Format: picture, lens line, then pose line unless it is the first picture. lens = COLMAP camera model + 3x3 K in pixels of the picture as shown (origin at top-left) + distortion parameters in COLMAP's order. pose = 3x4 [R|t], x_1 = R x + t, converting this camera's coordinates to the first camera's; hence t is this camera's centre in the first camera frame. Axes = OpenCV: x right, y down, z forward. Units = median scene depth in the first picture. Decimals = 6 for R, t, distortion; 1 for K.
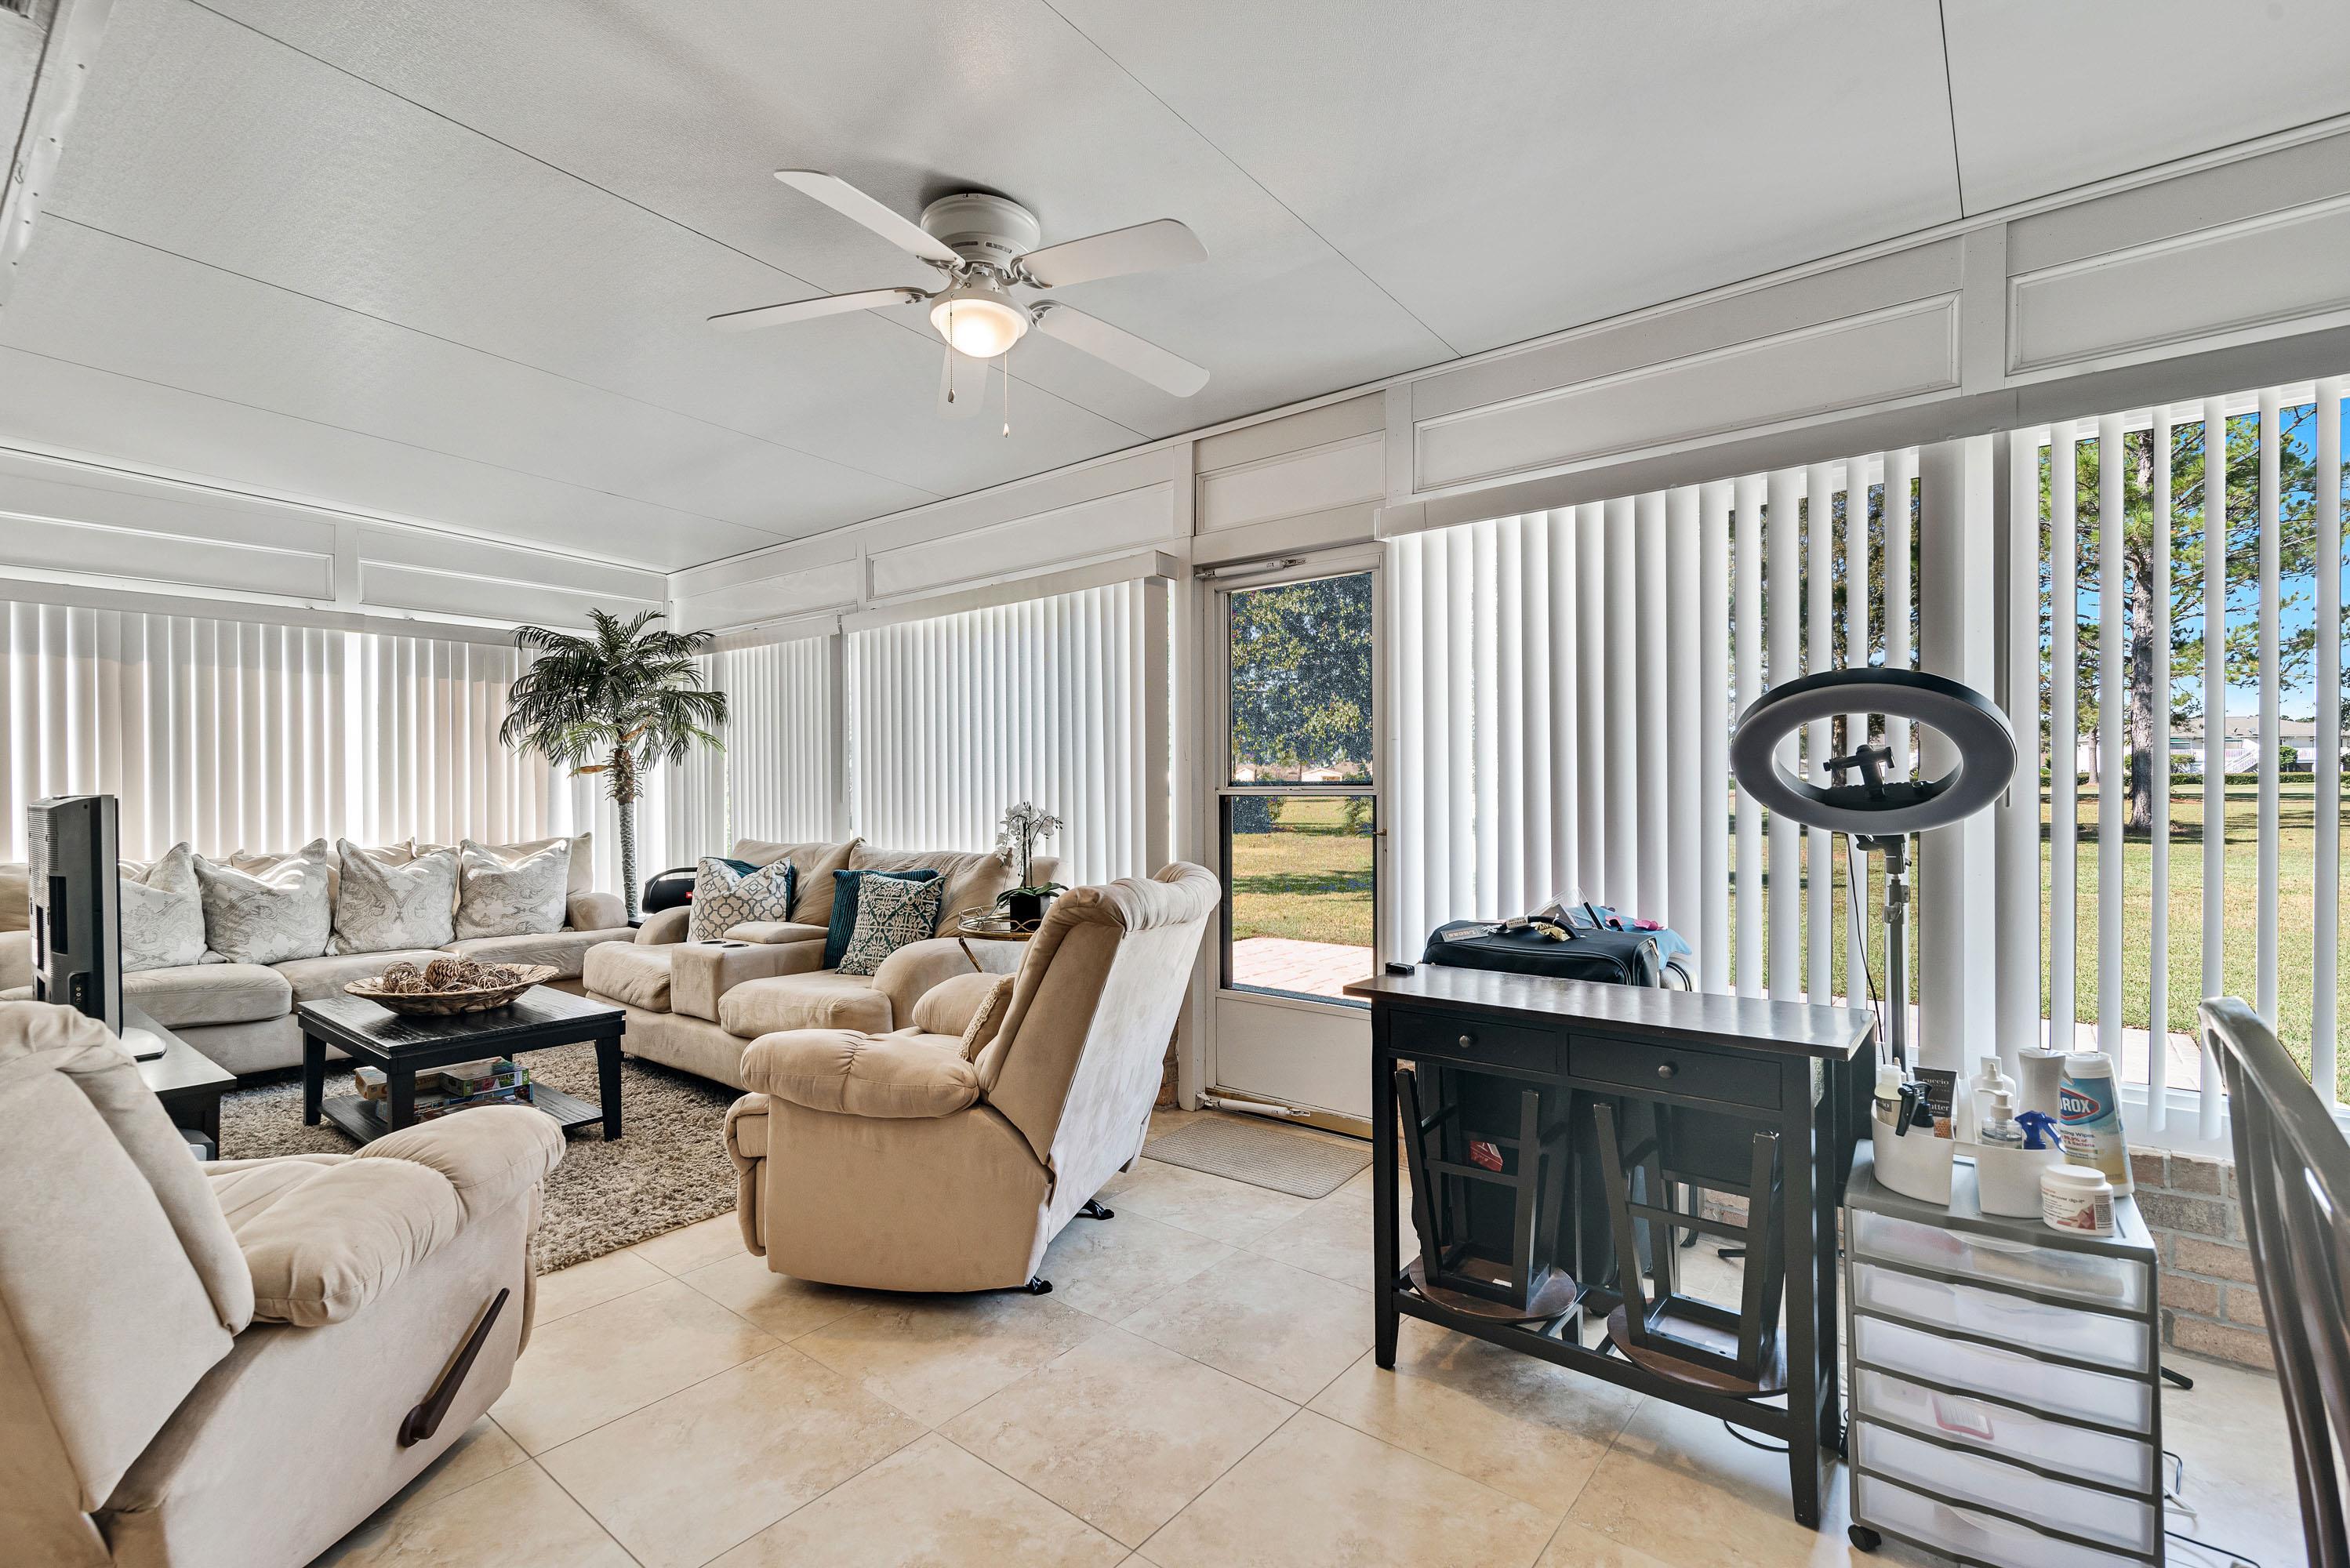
lens RADIAL K [[1058.8, 0, 1183.7], [0, 1058.8, 793.9], [0, 0, 1]] dist [0.010046, -0.000093]
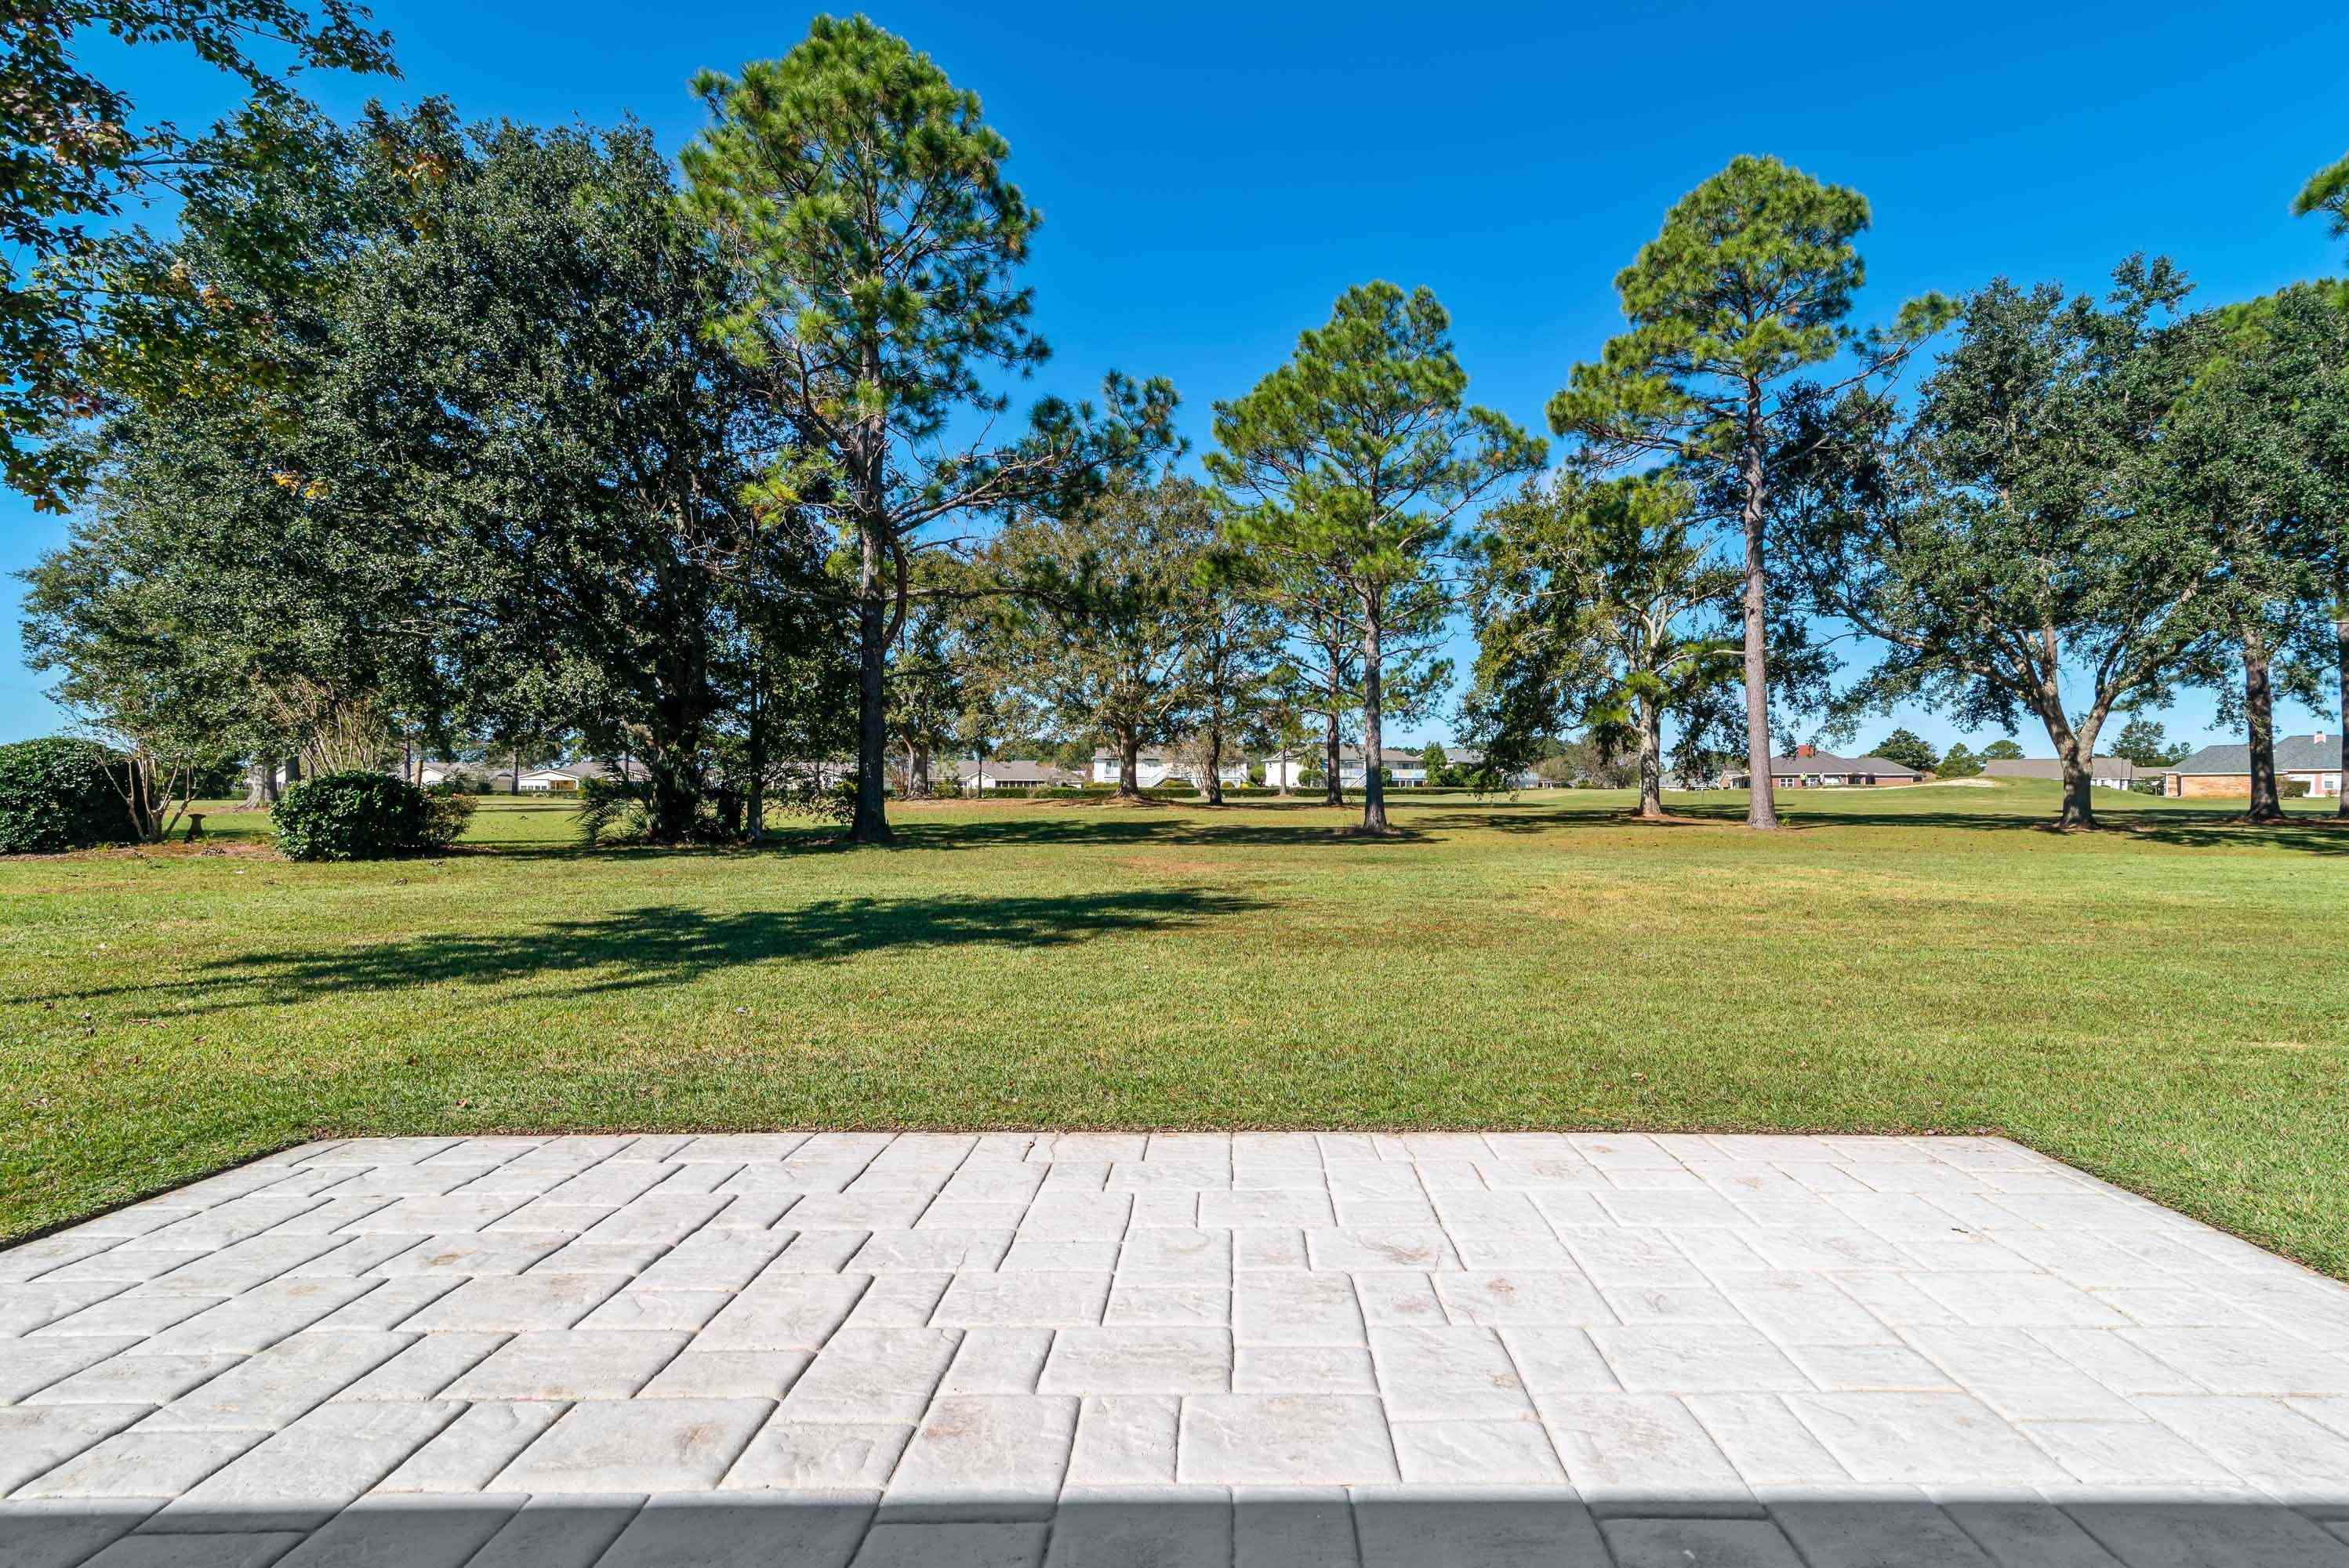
lens RADIAL K [[1058.4, 0, 1189.6], [0, 1058.4, 797.5], [0, 0, 1]] dist [0.010046, -0.000093]
pose [[0.784157, 0.002155, 0.620558, 0.037970], [0.001987, 0.999980, -0.005983, 0.005768], [-0.620559, 0.005924, 0.784137, 0.231942]]
